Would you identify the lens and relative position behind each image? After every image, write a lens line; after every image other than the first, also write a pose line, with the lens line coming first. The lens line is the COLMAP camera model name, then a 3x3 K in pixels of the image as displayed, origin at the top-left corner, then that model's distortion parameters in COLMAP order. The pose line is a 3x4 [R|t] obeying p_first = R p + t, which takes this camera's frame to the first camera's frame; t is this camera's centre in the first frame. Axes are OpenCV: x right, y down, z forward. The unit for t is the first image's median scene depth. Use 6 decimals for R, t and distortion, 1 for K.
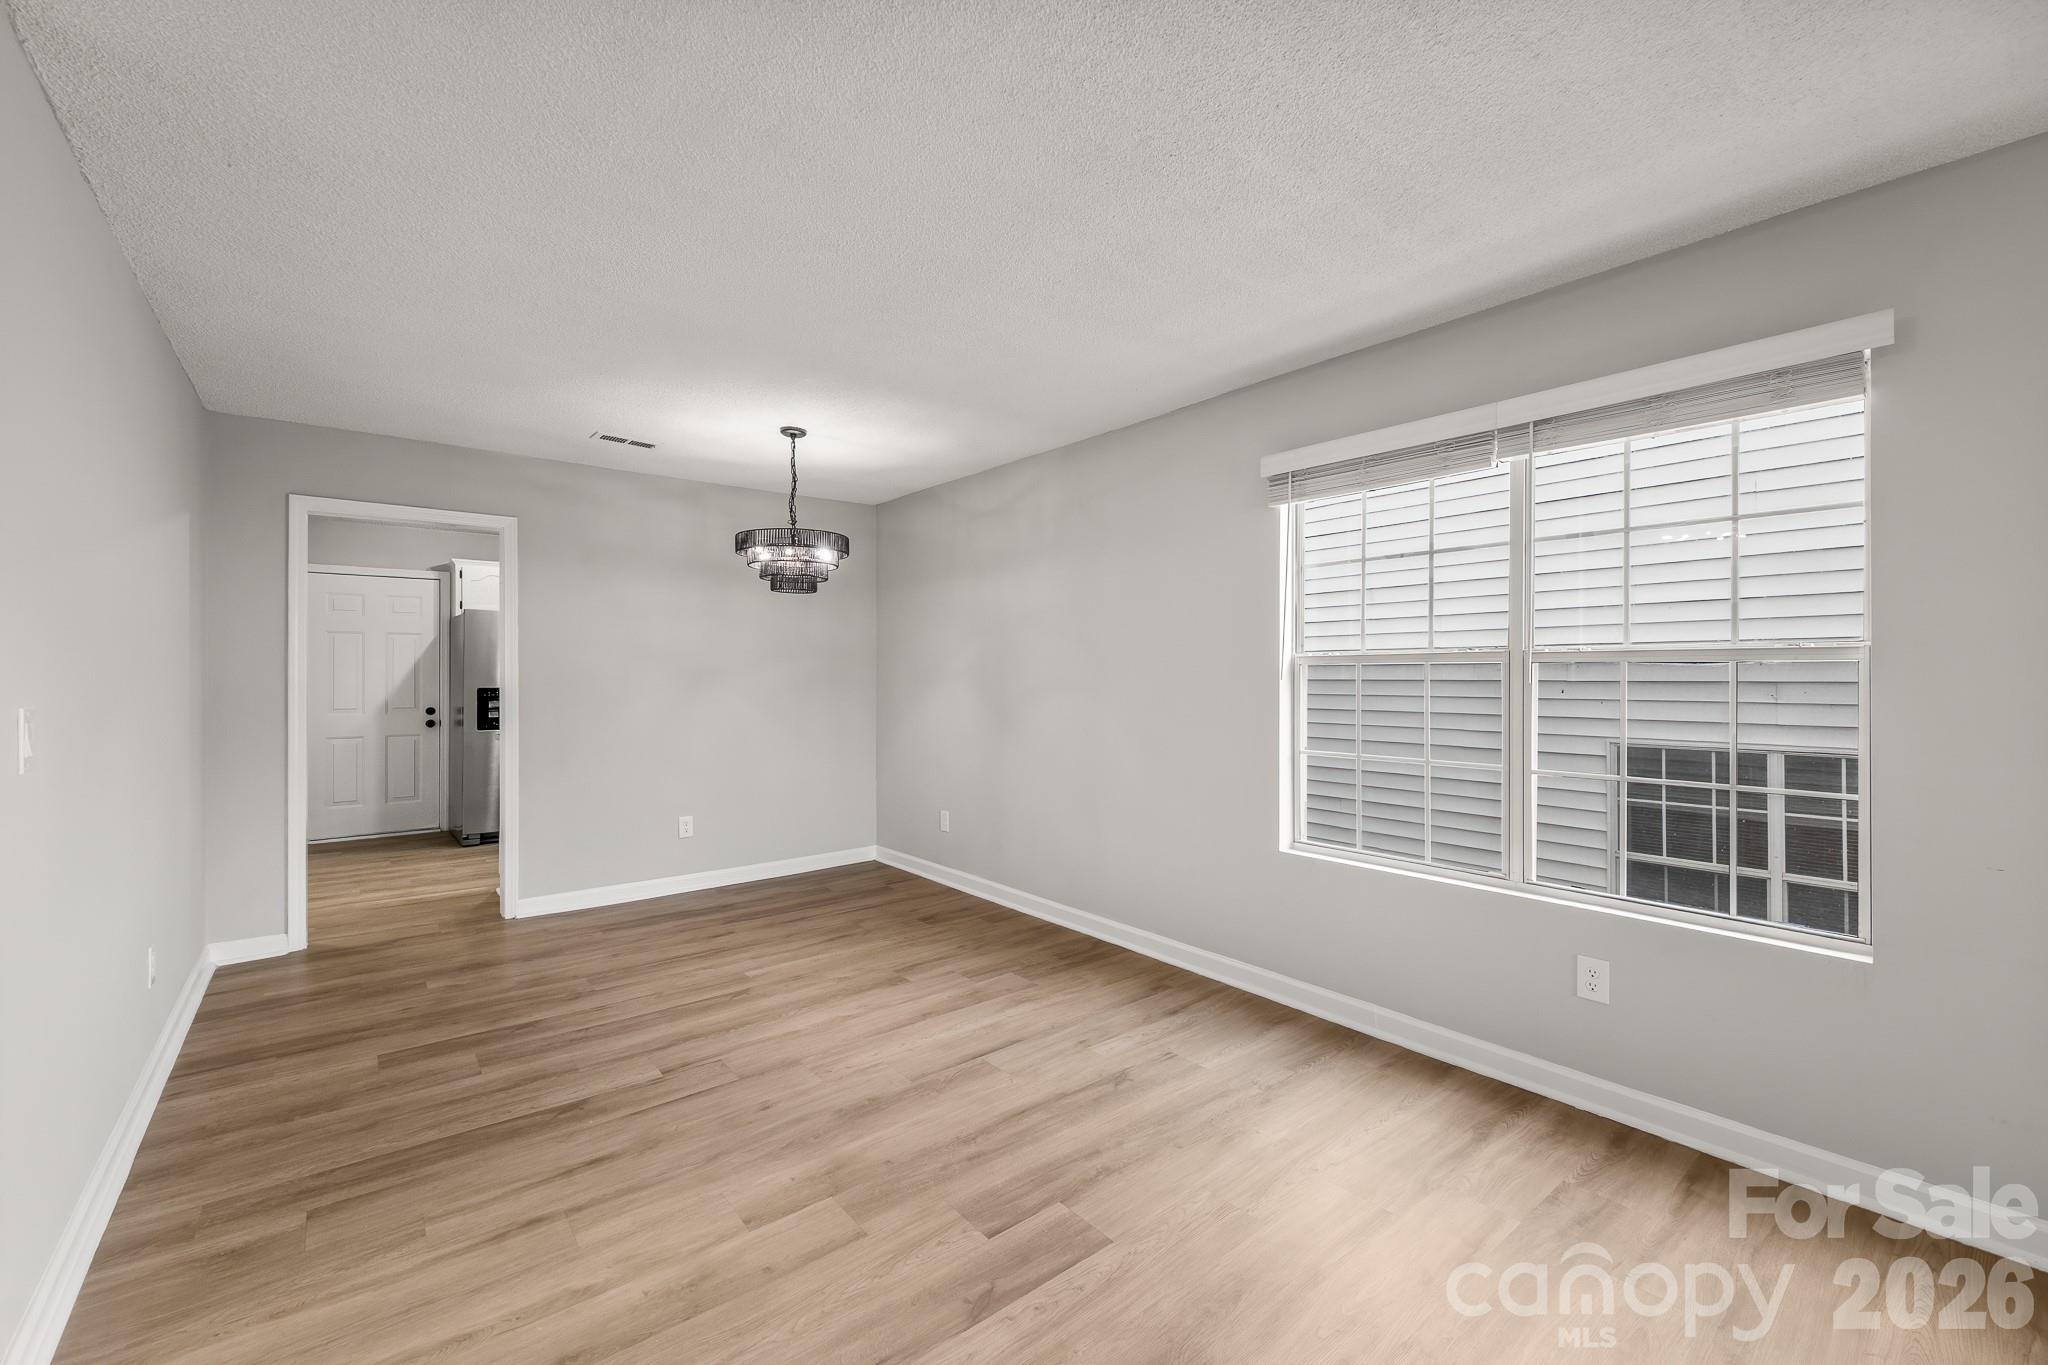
lens RADIAL K [[829.5, 0, 1044.8], [0, 829.5, 668.6], [0, 0, 1]] dist [0.012262, -0.000093]
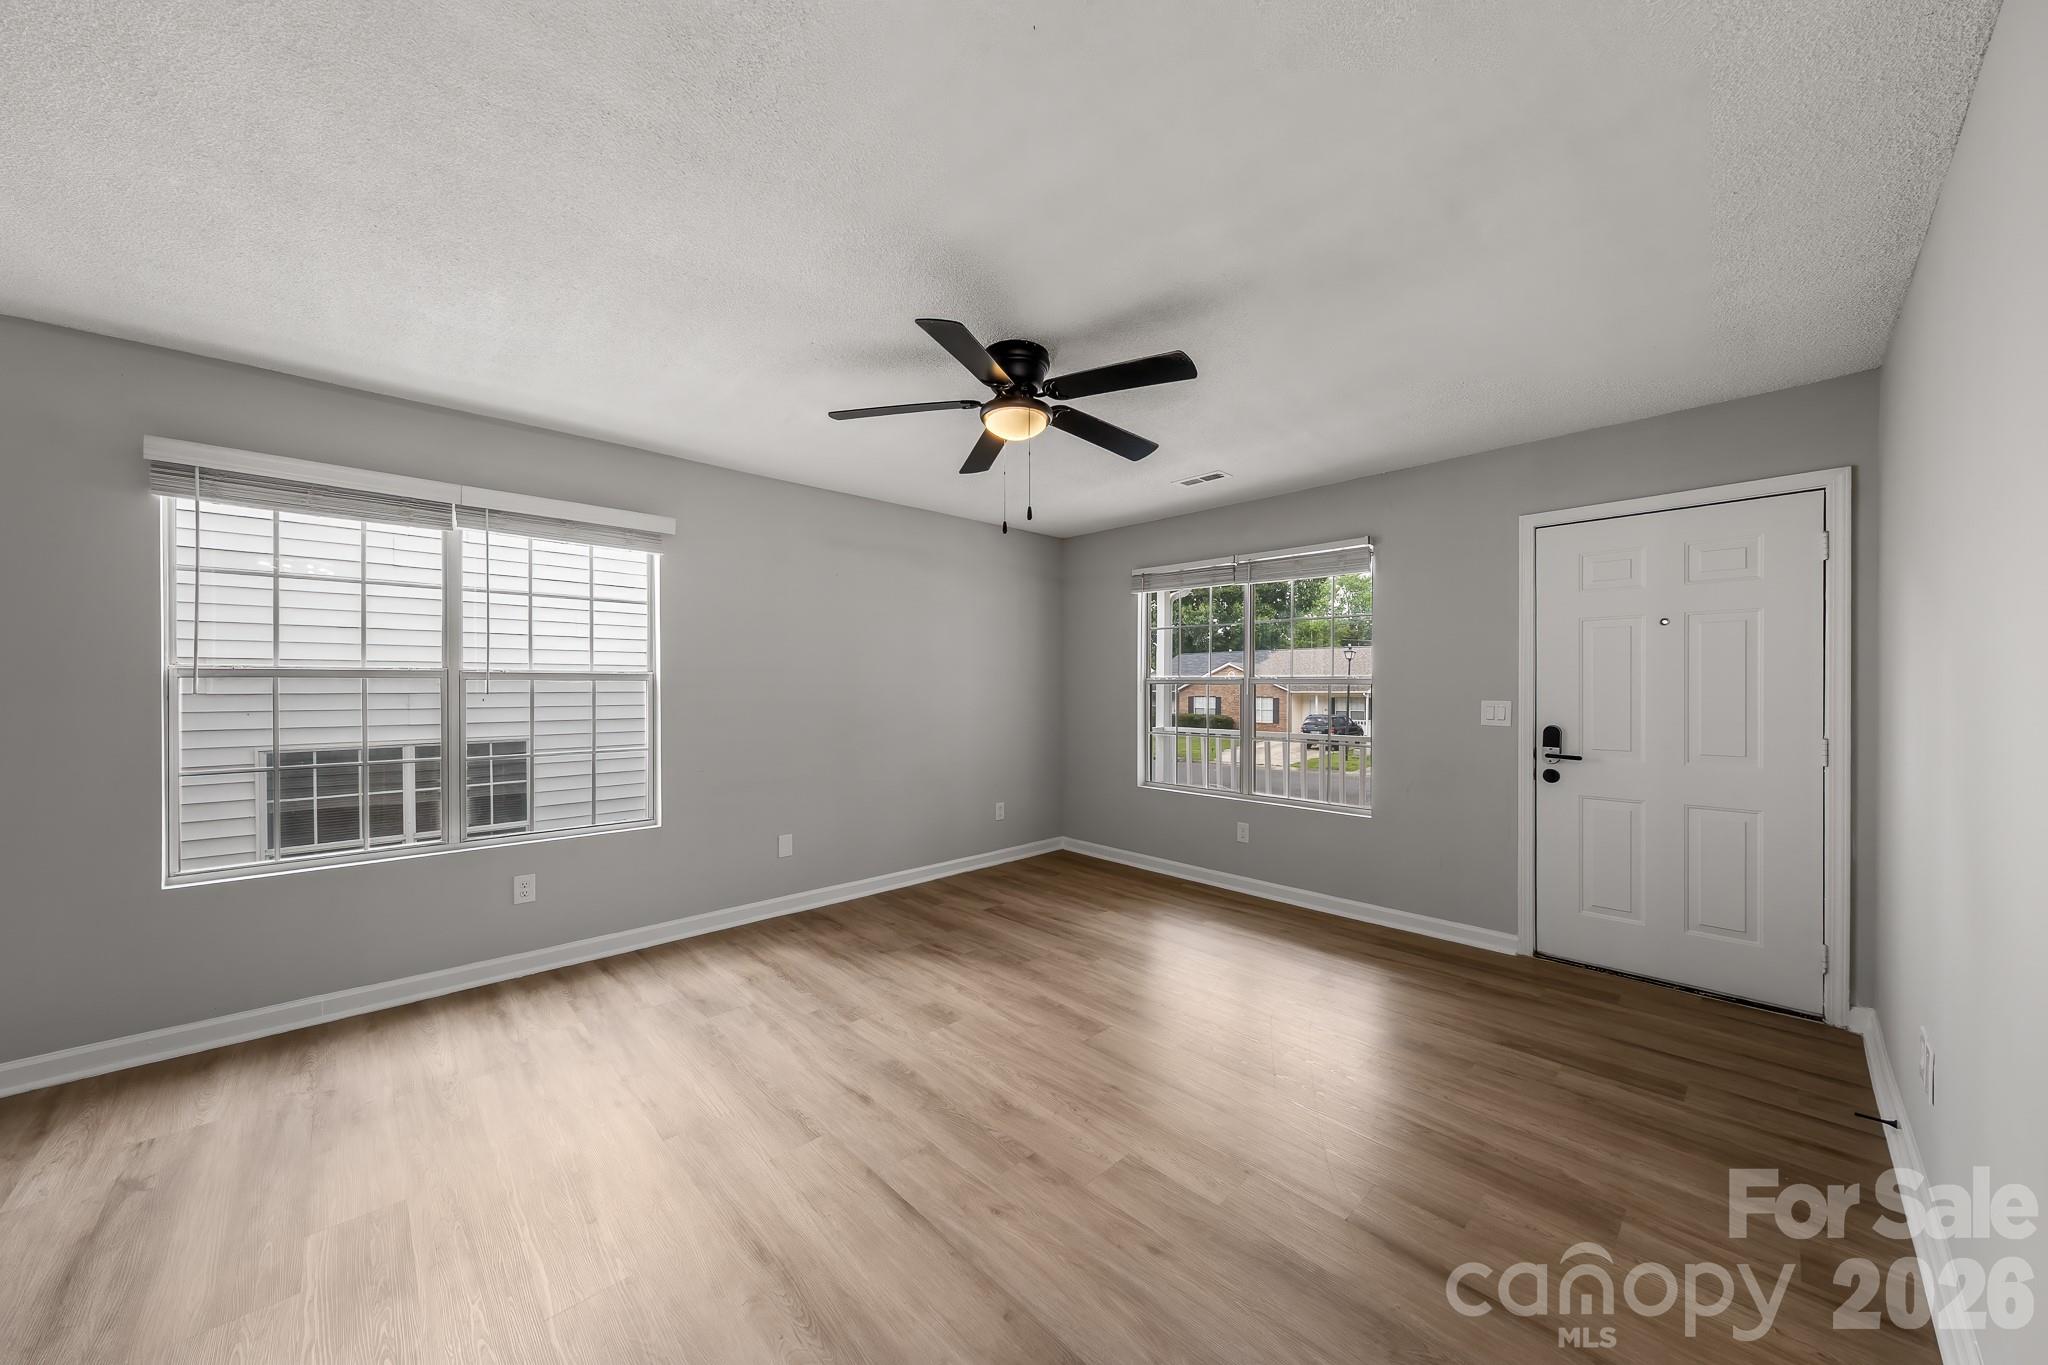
lens RADIAL K [[711.7, 0, 1018.1], [0, 711.7, 677.1], [0, 0, 1]] dist [0.010974, -0.000315]
pose [[-0.052263, 0.013183, 0.998546, -0.617772], [-0.009072, 0.999865, -0.013675, -0.004685], [-0.998592, -0.009773, -0.052136, 0.158200]]
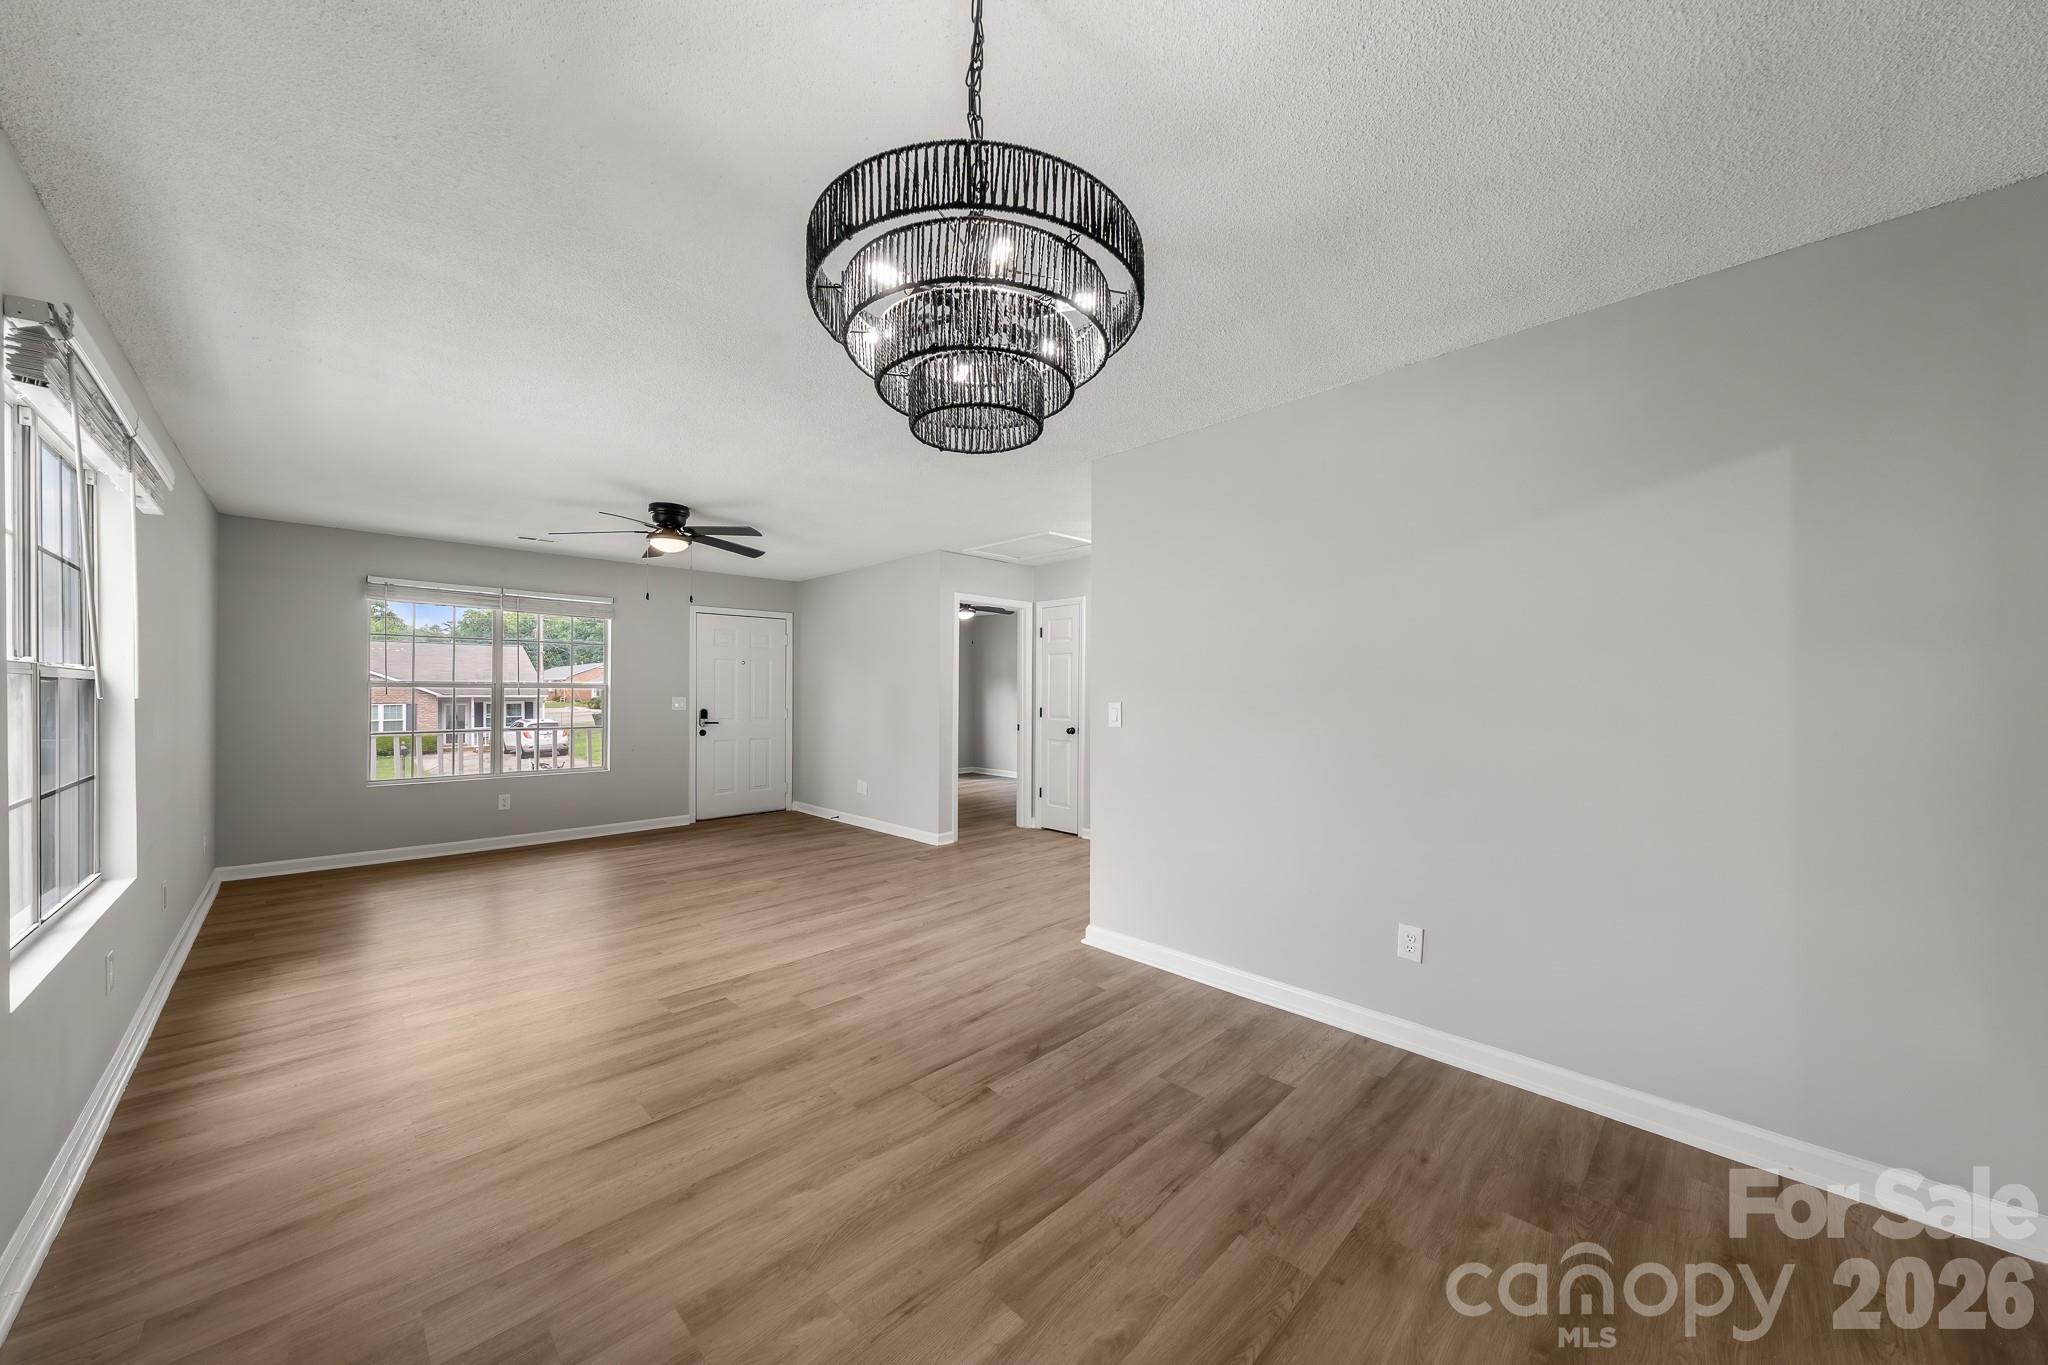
lens RADIAL K [[717.4, 0, 1033.3], [0, 717.4, 690.6], [0, 0, 1]] dist [0.001604, -0.000330]
pose [[-0.996691, 0.000600, -0.081276, -0.415269], [0.001100, 0.999981, -0.006108, 0.004852], [0.081270, -0.006177, -0.996673, 1.768105]]
